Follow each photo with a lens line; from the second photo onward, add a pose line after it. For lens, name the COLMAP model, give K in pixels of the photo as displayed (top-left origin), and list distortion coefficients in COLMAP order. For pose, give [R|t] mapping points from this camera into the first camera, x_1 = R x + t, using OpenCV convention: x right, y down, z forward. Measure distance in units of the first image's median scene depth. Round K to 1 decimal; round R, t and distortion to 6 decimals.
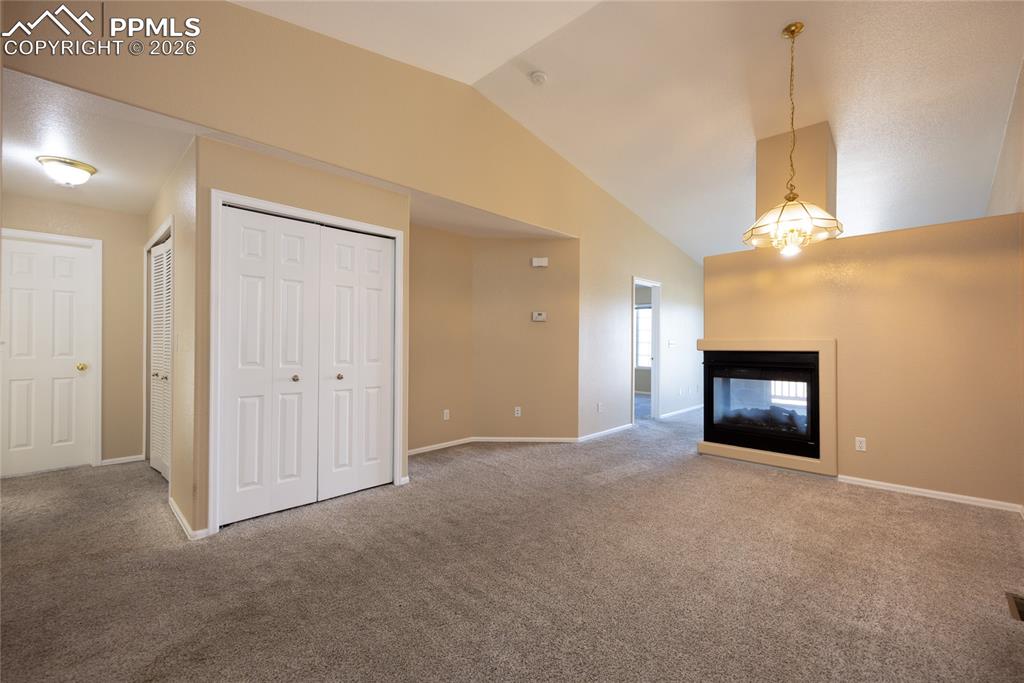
lens RADIAL K [[430.8, 0, 512.0], [0, 430.8, 341.5], [0, 0, 1]] dist [0.020338, 0.000014]
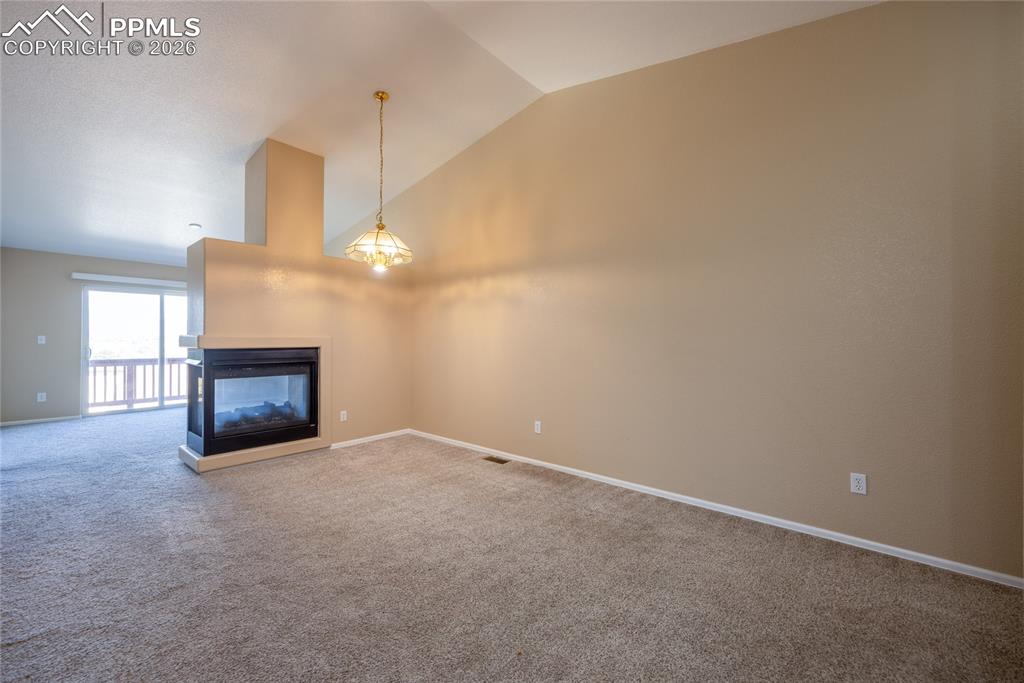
lens RADIAL K [[414.6, 0, 524.1], [0, 414.6, 343.9], [0, 0, 1]] dist [-0.001626, -0.000334]
pose [[-0.075137, -0.011026, 0.997112, -0.484101], [-0.008260, 0.999911, 0.010434, -0.002741], [-0.997139, -0.007452, -0.075221, 0.533832]]
